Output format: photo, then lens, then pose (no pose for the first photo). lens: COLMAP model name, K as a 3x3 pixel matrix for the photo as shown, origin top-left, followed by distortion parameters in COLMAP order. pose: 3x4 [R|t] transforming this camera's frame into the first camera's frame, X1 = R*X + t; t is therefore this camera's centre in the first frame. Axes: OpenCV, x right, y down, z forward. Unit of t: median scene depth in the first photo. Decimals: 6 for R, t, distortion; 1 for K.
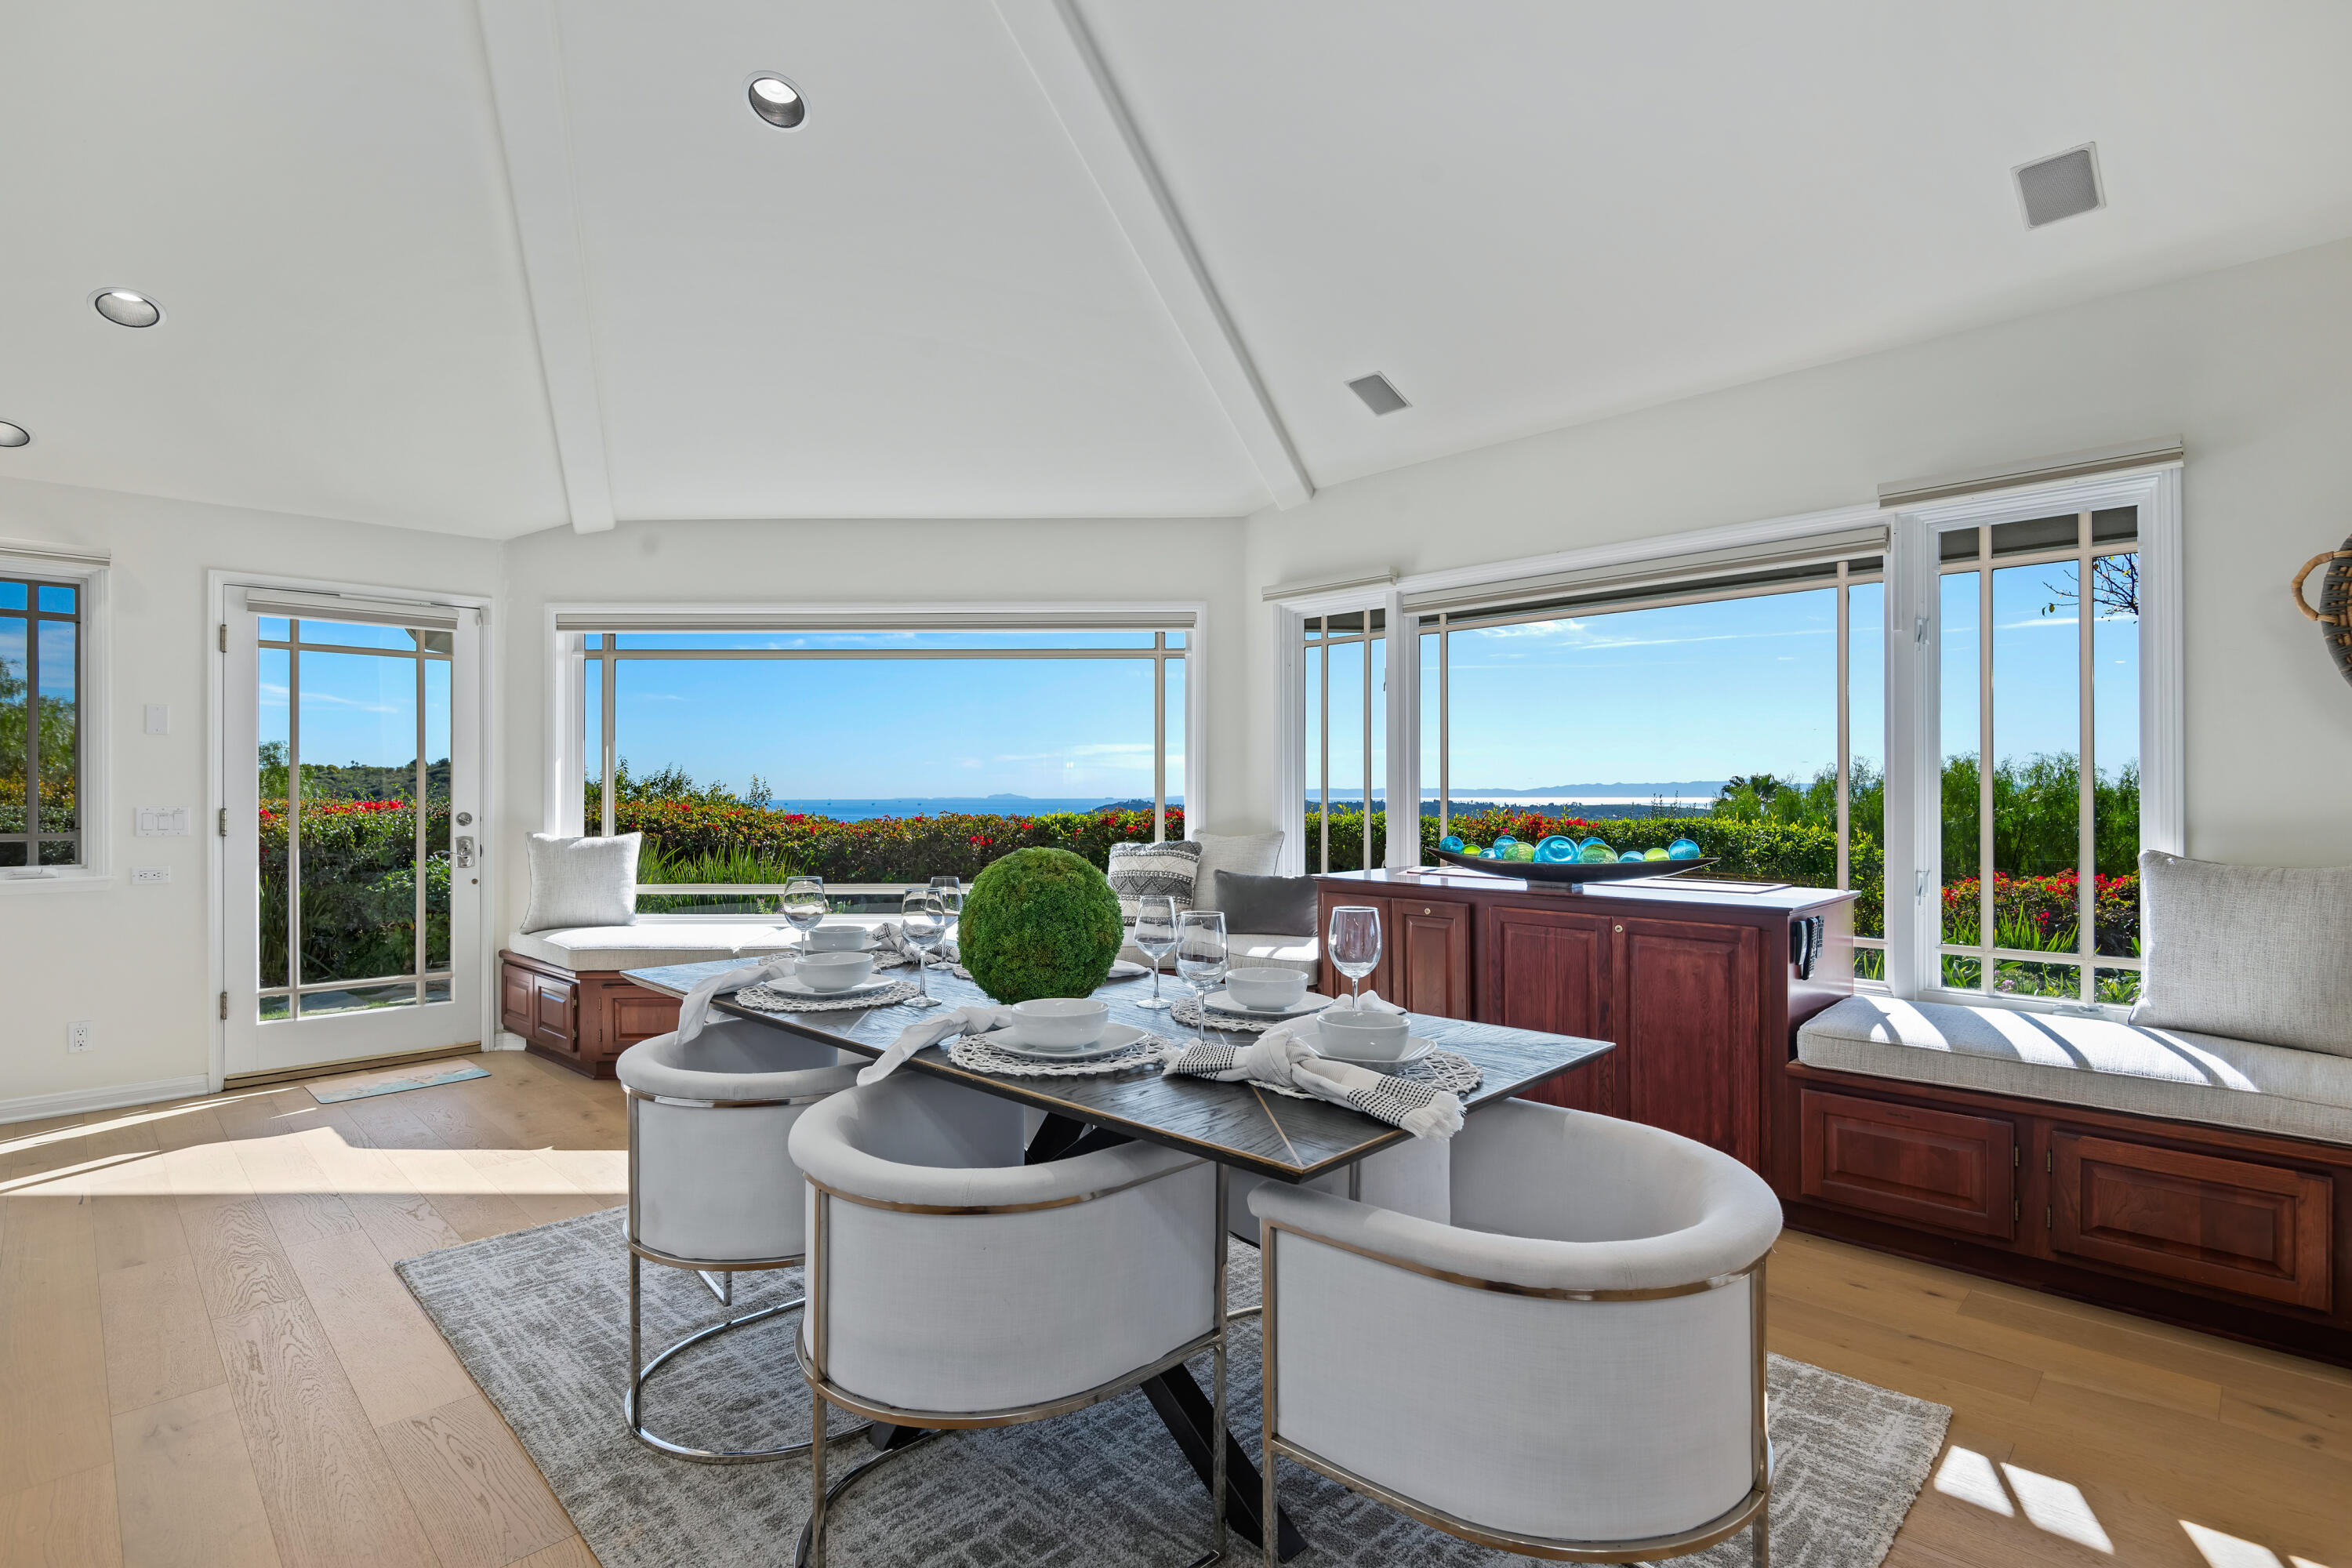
lens RADIAL K [[1125.5, 0, 1173.2], [0, 1125.5, 784.0], [0, 0, 1]] dist [-0.002653, -0.002955]
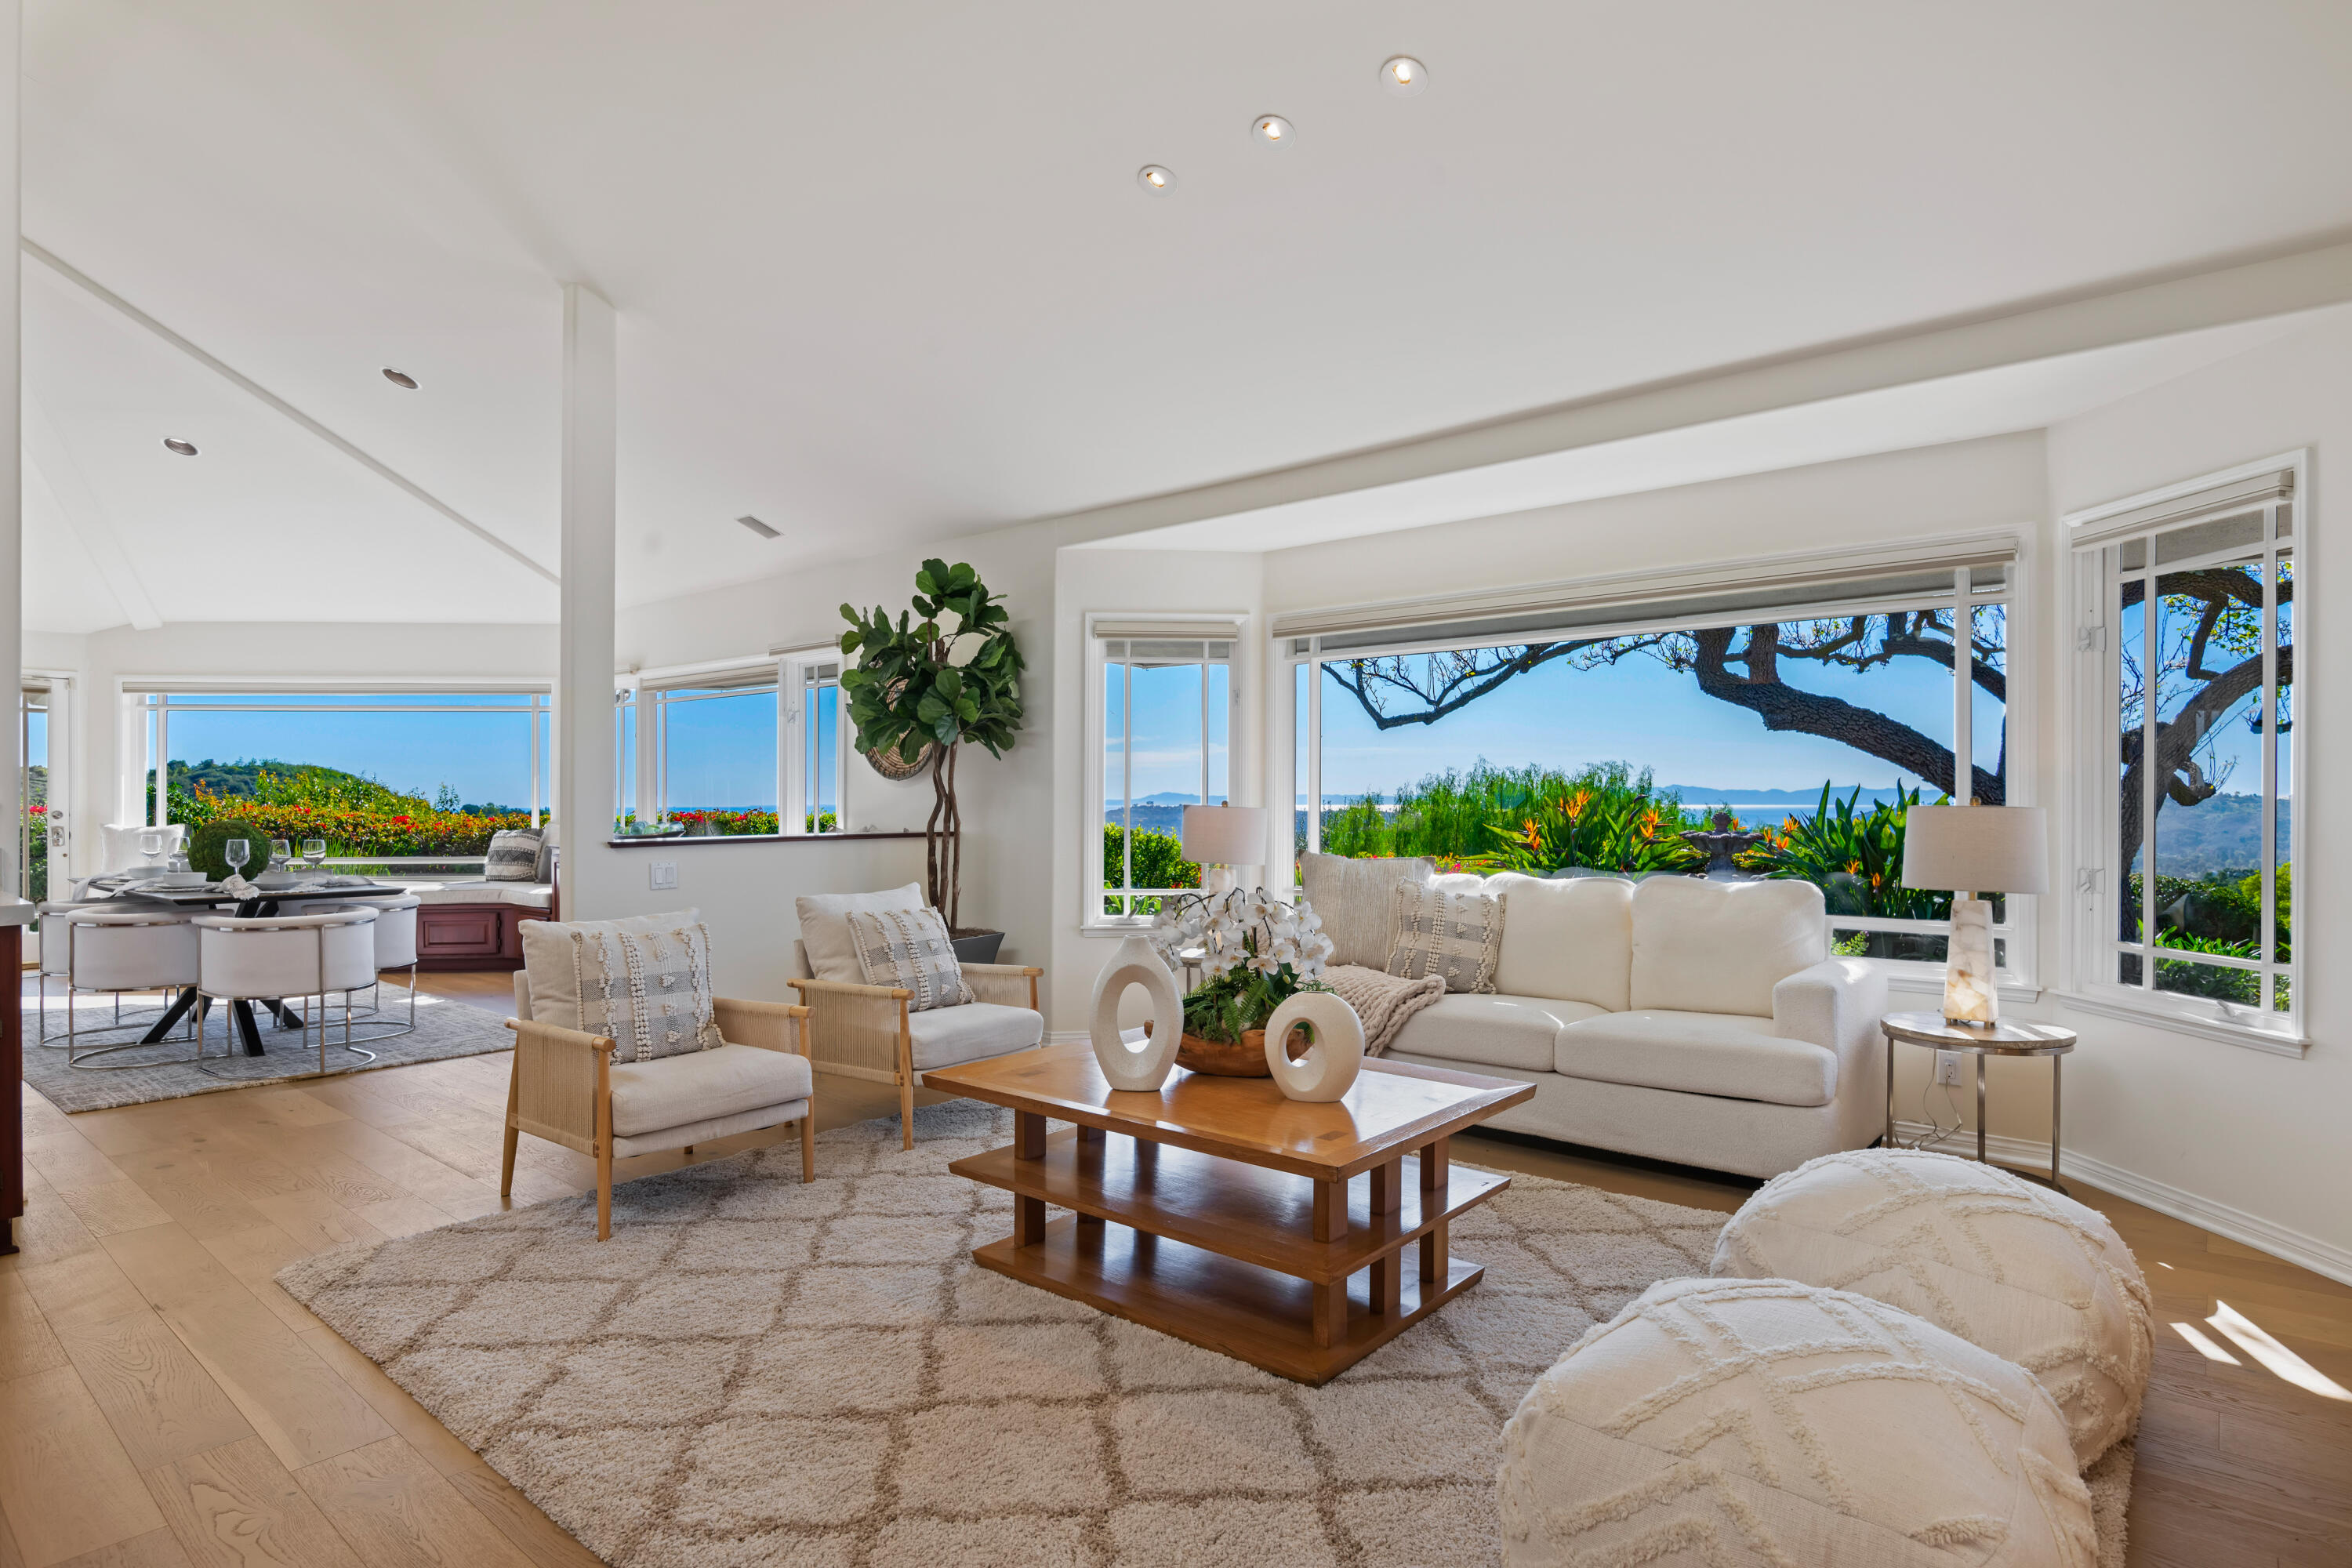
lens RADIAL K [[1230.1, 0, 1175.6], [0, 1230.1, 799.2], [0, 0, 1]] dist [0.004023, -0.000754]
pose [[0.997150, 0.002590, 0.075401, 1.033898], [-0.002919, 0.999987, 0.004246, -0.002450], [-0.075389, -0.004454, 0.997144, -1.078923]]
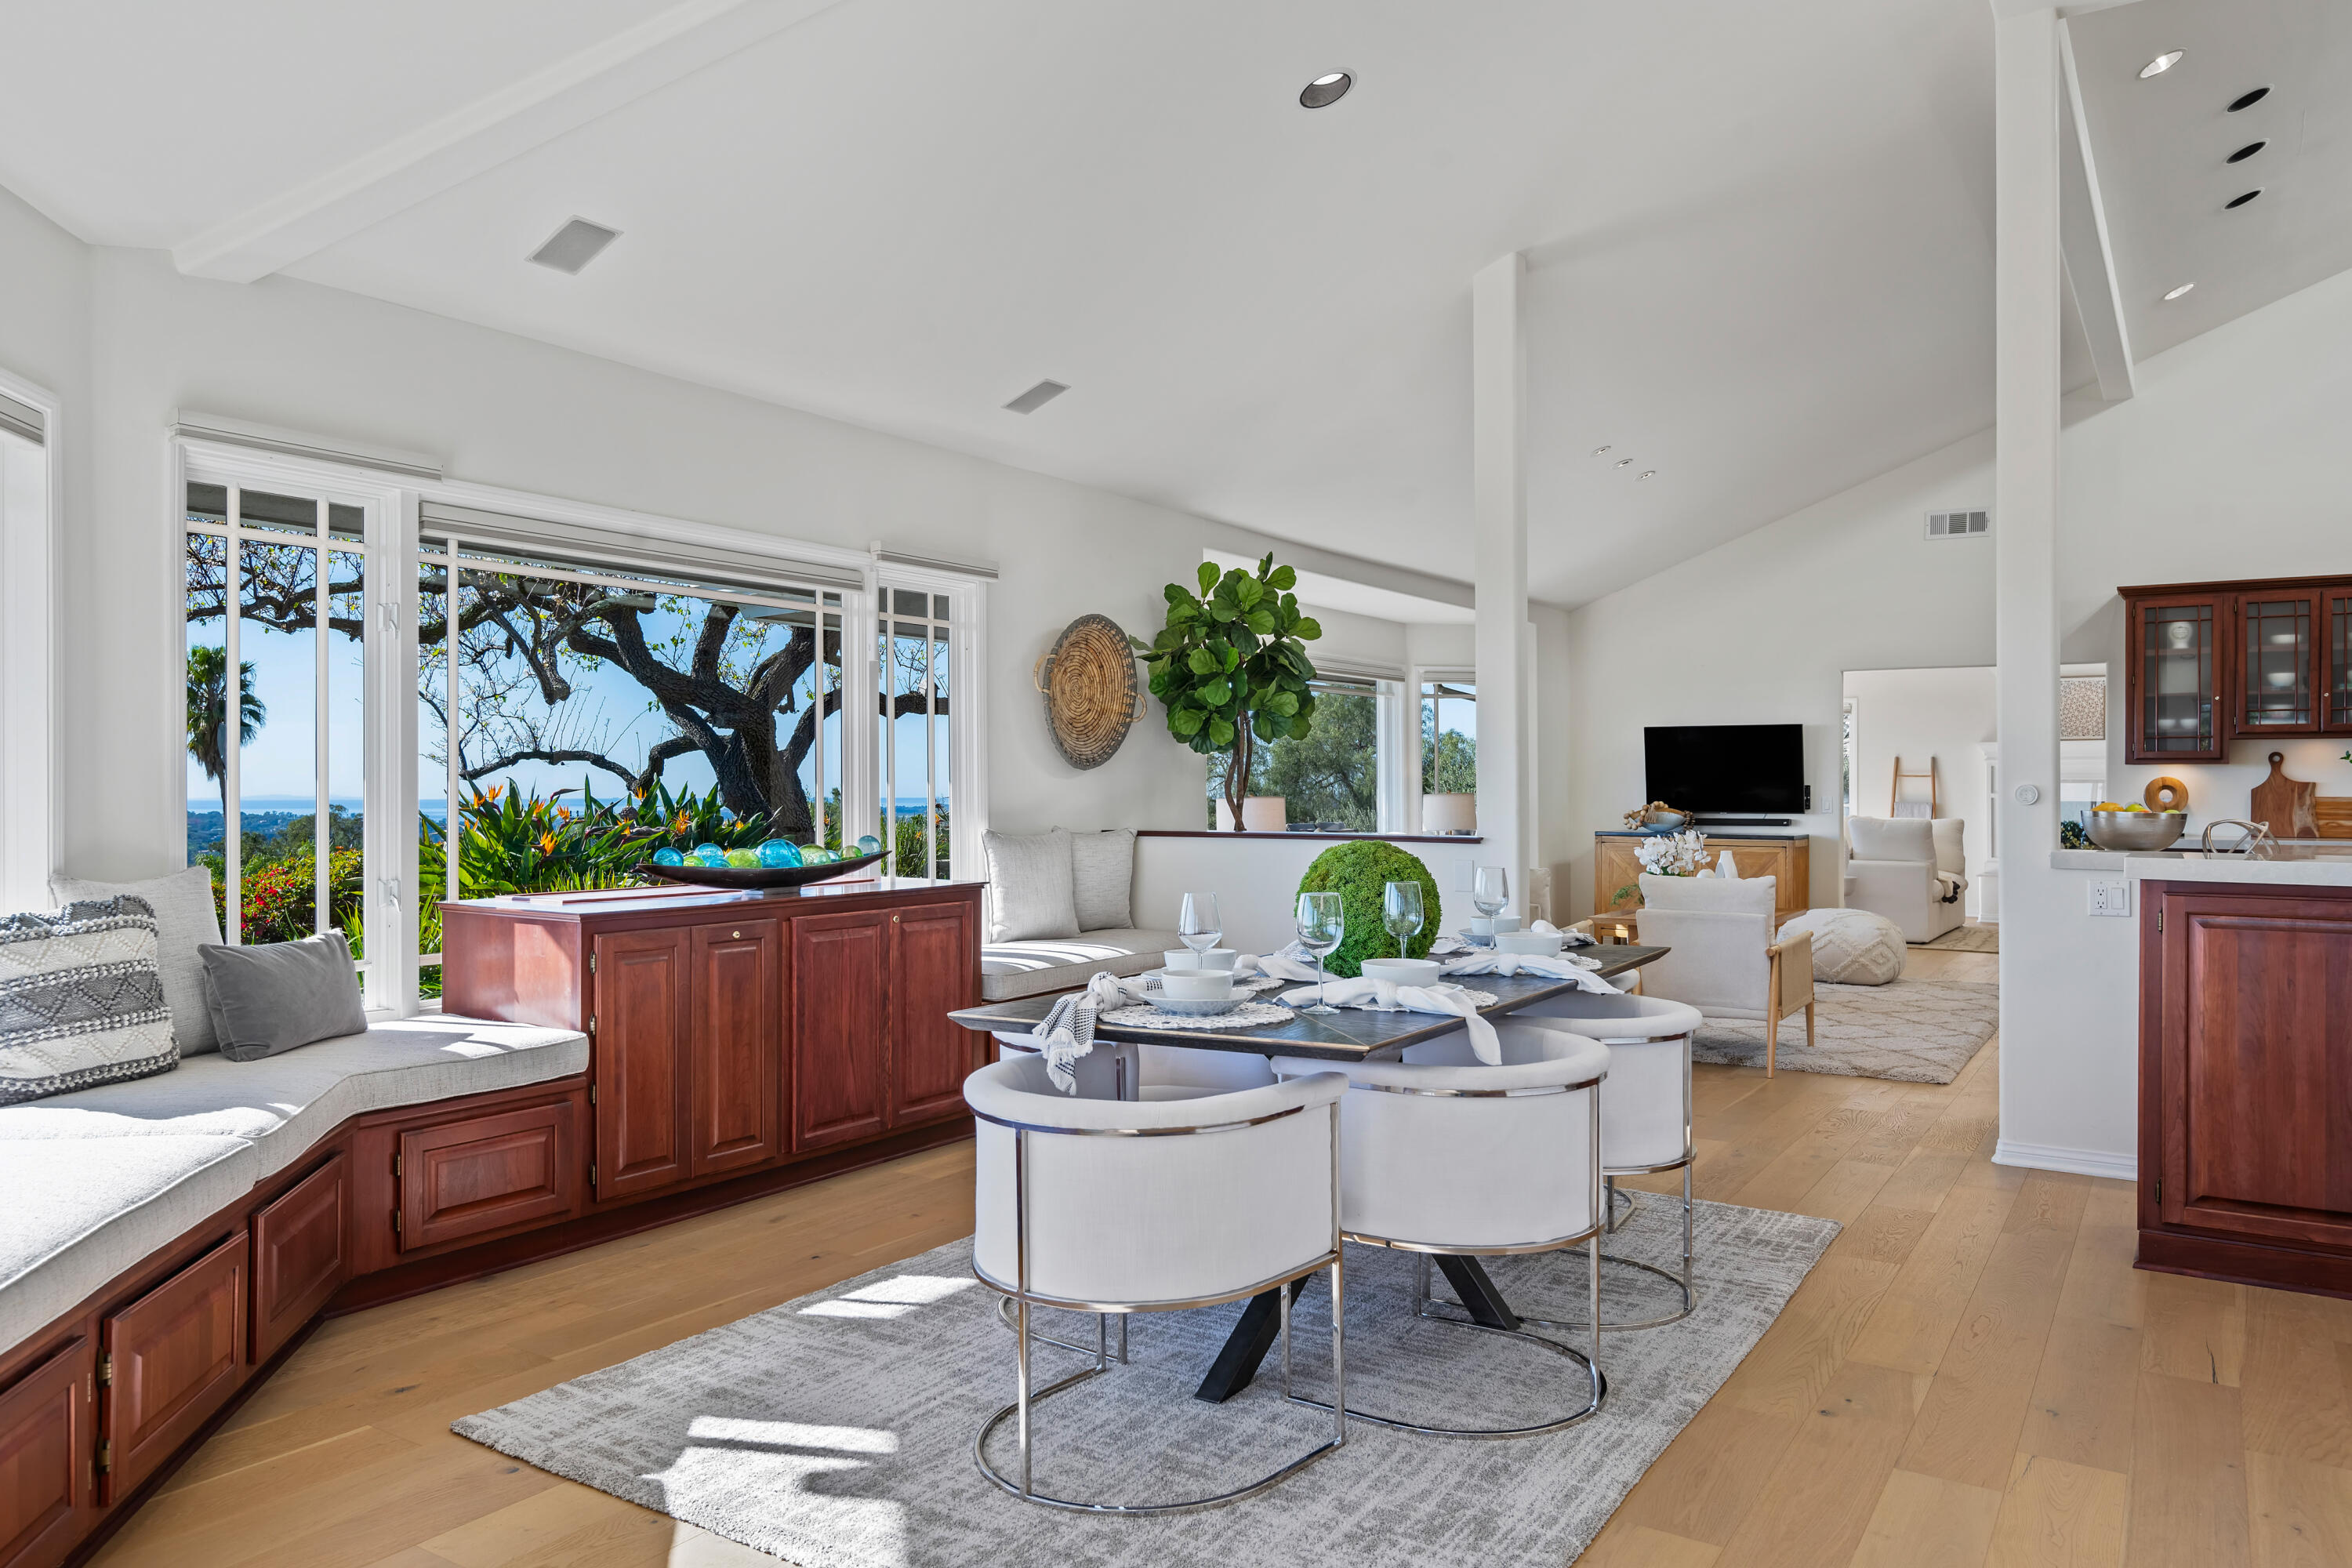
lens RADIAL K [[1608.0, 0, 1175.7], [0, 1608.0, 790.1], [0, 0, 1]] dist [-0.037832, -0.000639]
pose [[-0.216721, 0.007781, 0.976203, -1.007517], [0.002697, 0.999969, -0.007371, 0.016070], [-0.976230, 0.001035, -0.216735, 0.939194]]
